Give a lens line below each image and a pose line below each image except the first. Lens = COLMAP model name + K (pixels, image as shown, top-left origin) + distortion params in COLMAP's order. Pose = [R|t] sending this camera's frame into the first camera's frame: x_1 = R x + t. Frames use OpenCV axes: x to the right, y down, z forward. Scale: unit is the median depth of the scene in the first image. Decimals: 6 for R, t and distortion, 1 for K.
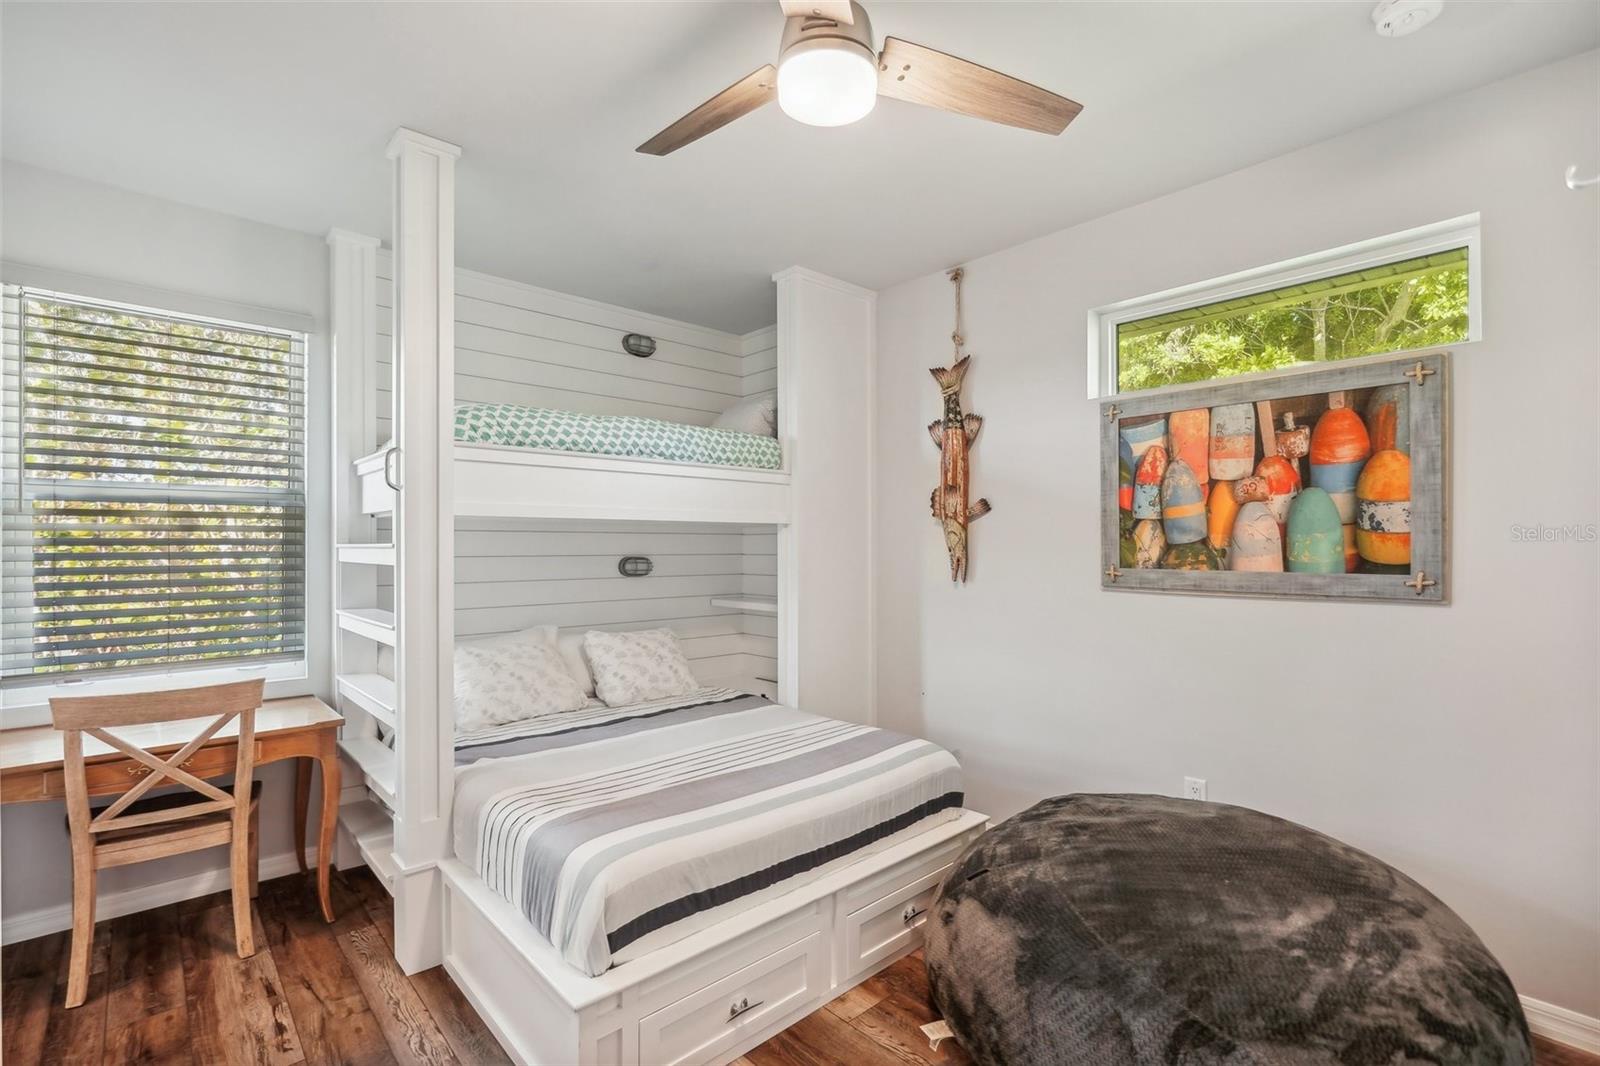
lens RADIAL K [[727.2, 0, 797.3], [0, 727.2, 547.2], [0, 0, 1]] dist [0.011107, 0.000741]
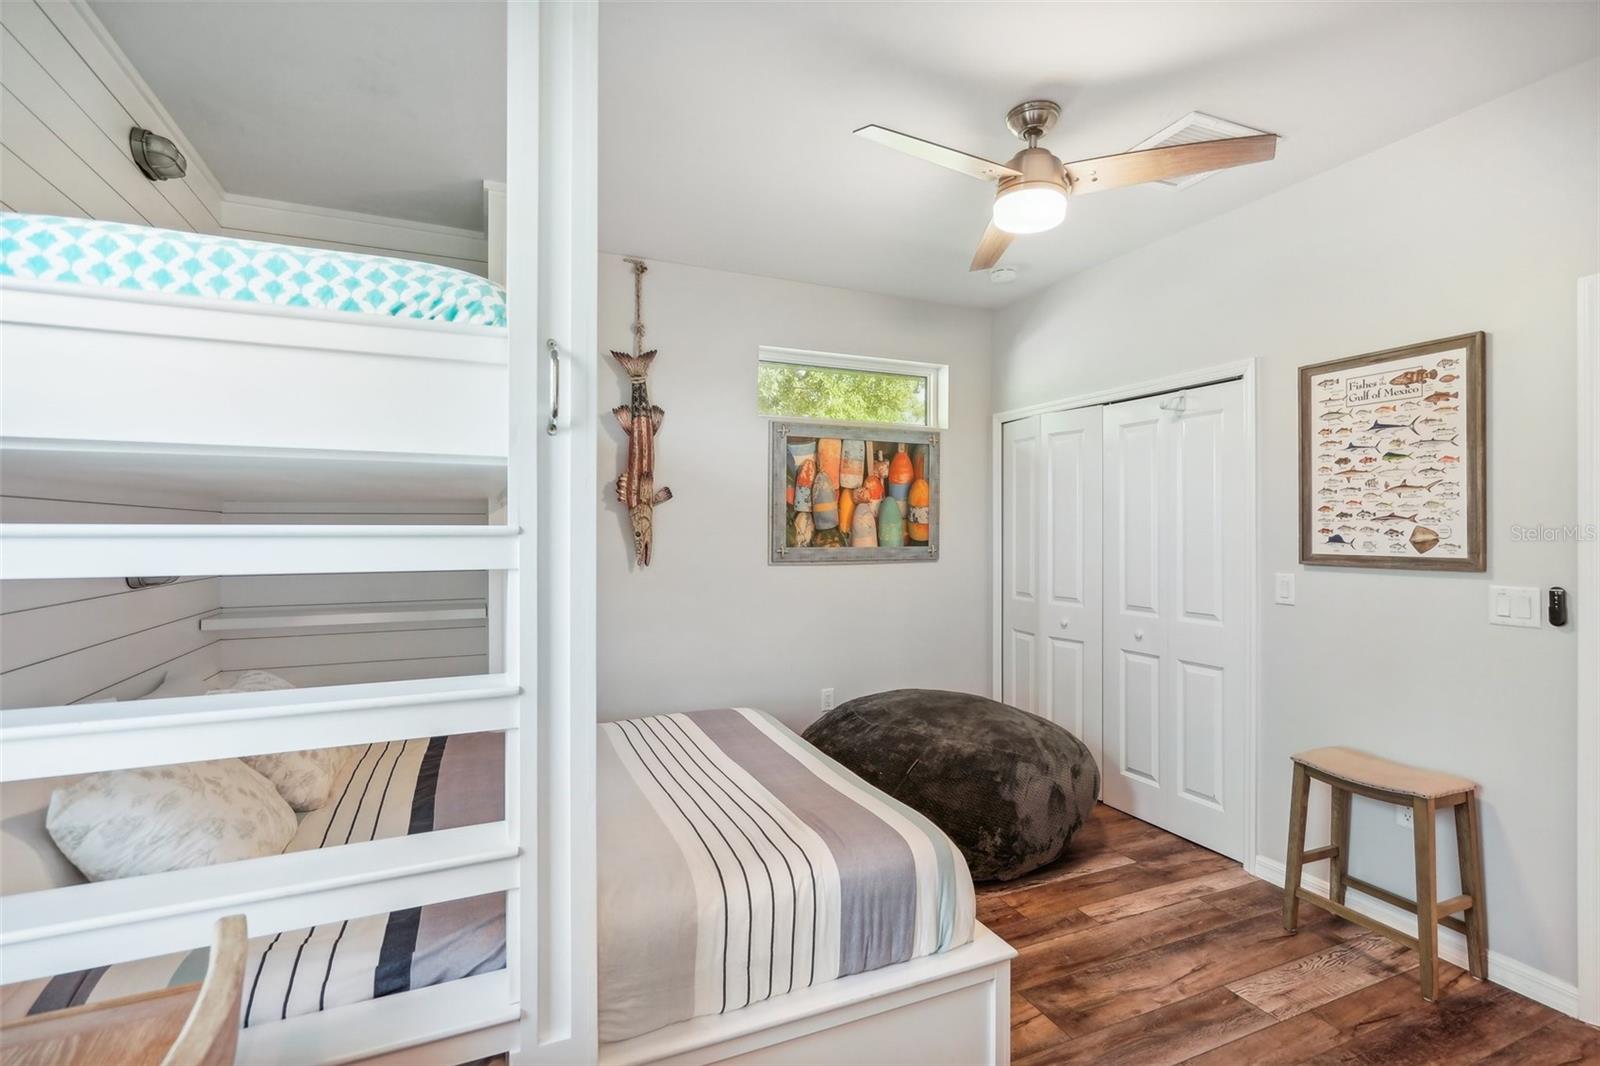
lens RADIAL K [[727.2, 0, 788.8], [0, 727.2, 521.8], [0, 0, 1]] dist [0.011107, 0.000741]
pose [[0.341756, 0.001192, 0.939788, -0.871887], [-0.003417, 0.999994, -0.000026, -0.019789], [-0.939782, -0.003203, 0.341758, 0.579129]]
